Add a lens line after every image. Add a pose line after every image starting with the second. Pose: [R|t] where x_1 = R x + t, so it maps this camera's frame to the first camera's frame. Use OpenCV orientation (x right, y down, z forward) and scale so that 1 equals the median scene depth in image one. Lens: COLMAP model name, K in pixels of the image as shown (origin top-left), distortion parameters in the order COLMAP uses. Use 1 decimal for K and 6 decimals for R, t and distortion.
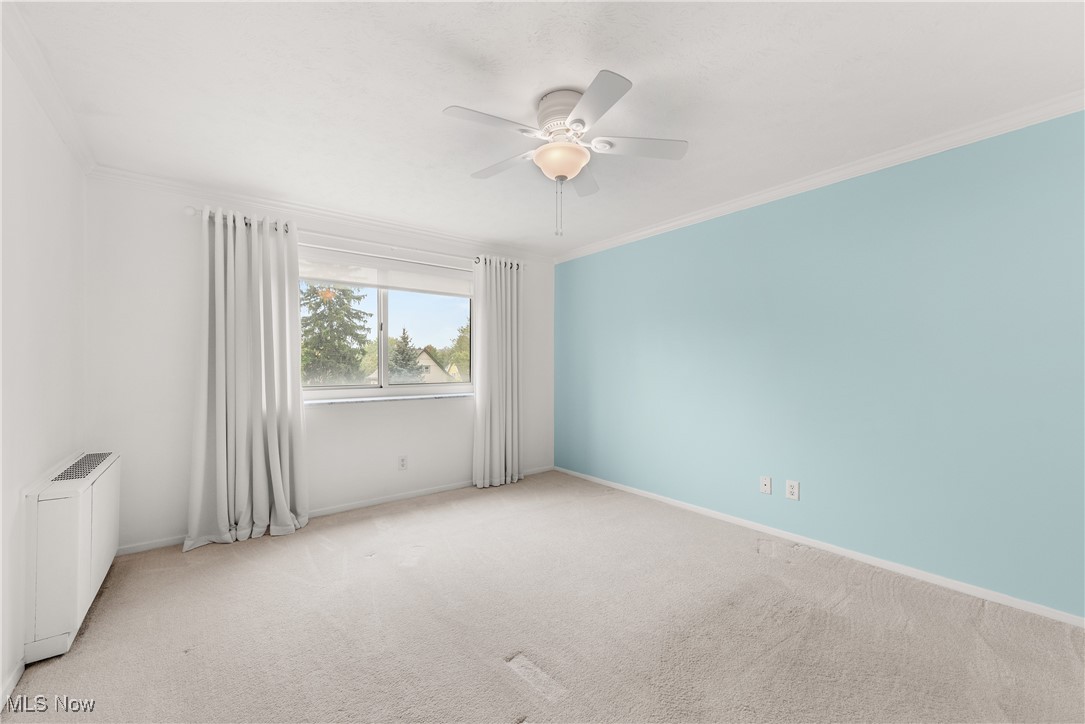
lens RADIAL K [[428.7, 0, 543.2], [0, 428.7, 365.6], [0, 0, 1]] dist [0.013625, -0.000868]
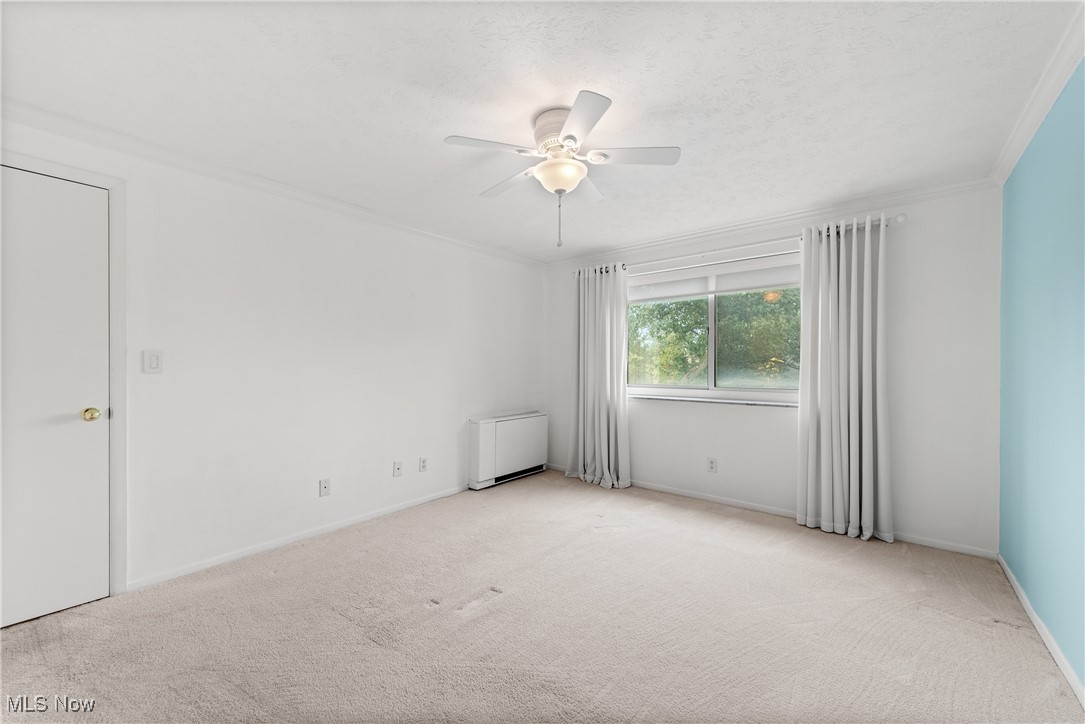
lens RADIAL K [[428.7, 0, 542.6], [0, 428.7, 366.4], [0, 0, 1]] dist [0.013625, -0.000868]
pose [[0.210700, -0.000644, -0.977551, 0.601827], [-0.005740, 0.999982, -0.001896, -0.000438], [0.977534, 0.006010, 0.210693, 0.419163]]
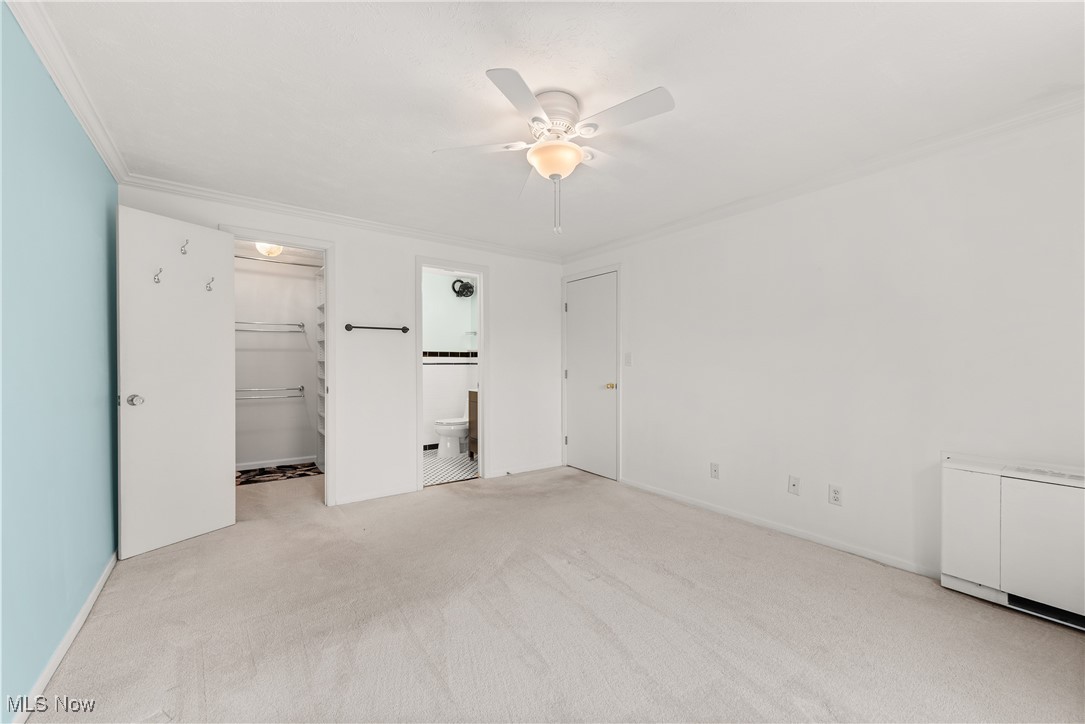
lens RADIAL K [[428.7, 0, 539.8], [0, 428.7, 364.6], [0, 0, 1]] dist [0.013625, -0.000868]
pose [[-0.998121, -0.000226, 0.061277, 0.003154], [0.000296, 0.999964, 0.008507, -0.001811], [-0.061276, 0.008509, -0.998085, 1.148381]]
